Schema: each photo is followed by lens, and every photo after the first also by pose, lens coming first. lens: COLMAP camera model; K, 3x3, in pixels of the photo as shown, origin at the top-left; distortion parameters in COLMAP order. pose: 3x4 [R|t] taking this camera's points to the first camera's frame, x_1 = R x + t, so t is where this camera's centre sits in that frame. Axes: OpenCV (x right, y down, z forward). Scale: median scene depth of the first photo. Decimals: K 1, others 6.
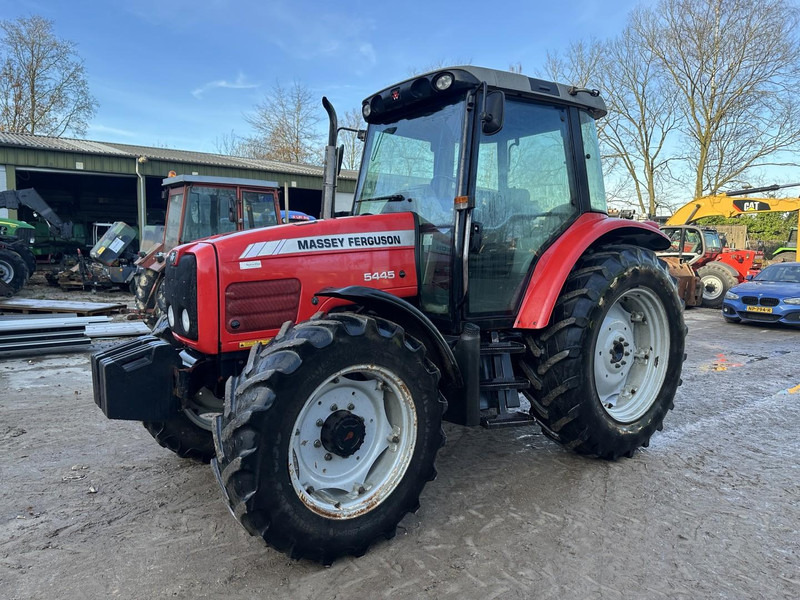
lens RADIAL K [[564.0, 0, 404.2], [0, 564.0, 296.0], [0, 0, 1]] dist [0.042317, -0.045741]
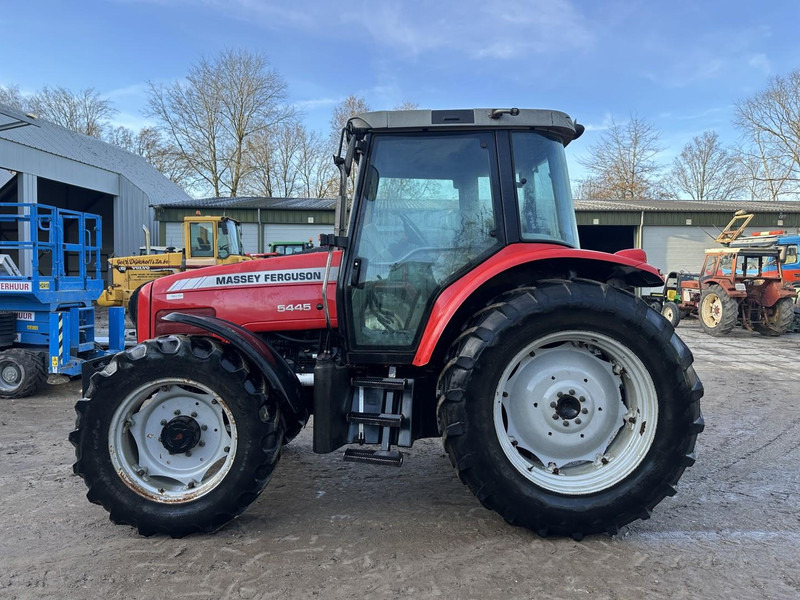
lens RADIAL K [[564.0, 0, 406.4], [0, 564.0, 296.1], [0, 0, 1]] dist [0.042317, -0.045741]
pose [[0.818954, 0.008671, -0.573793, 0.818671], [-0.048428, 0.997363, -0.054047, -0.009370], [0.571812, 0.072049, 0.817215, 0.213085]]
